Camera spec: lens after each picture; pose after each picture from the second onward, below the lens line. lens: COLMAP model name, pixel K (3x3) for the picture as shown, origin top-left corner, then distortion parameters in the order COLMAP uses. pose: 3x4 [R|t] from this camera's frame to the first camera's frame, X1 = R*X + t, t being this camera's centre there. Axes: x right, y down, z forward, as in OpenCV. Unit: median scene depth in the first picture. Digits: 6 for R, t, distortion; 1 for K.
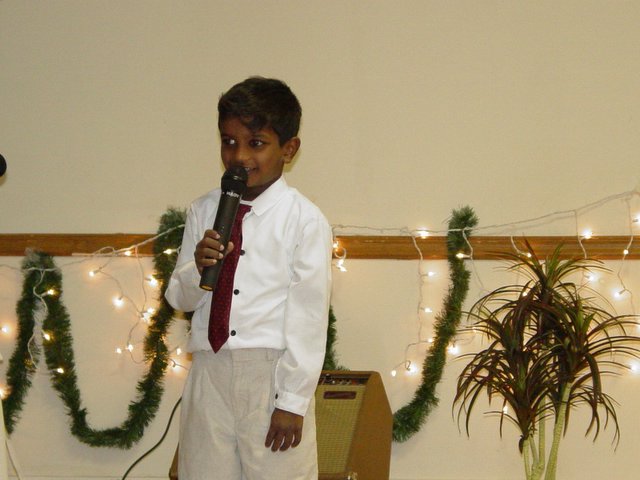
lens RADIAL K [[2092.9, 0, 344.3], [0, 2092.9, 239.2], [0, 0, 1]] dist [0.199766, 1.172794]
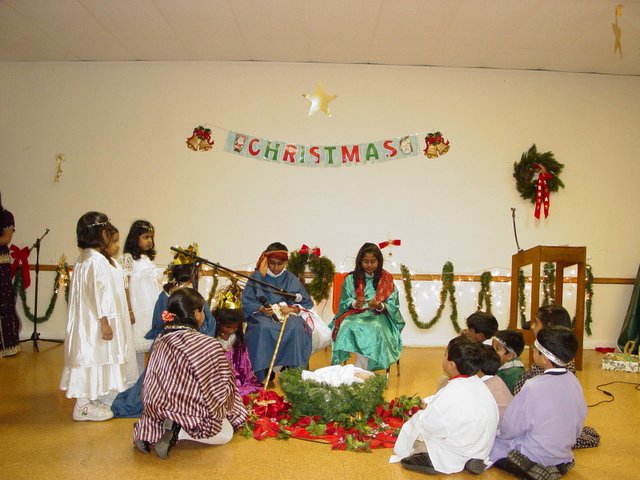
lens RADIAL K [[644.3, 0, 320.8], [0, 644.3, 238.7], [0, 0, 1]] dist [-0.174900, 0.209277]
pose [[0.984517, 0.030849, 0.172556, 0.040067], [-0.022912, 0.998594, -0.047799, -0.007184], [-0.173788, 0.043105, 0.983839, -0.162749]]
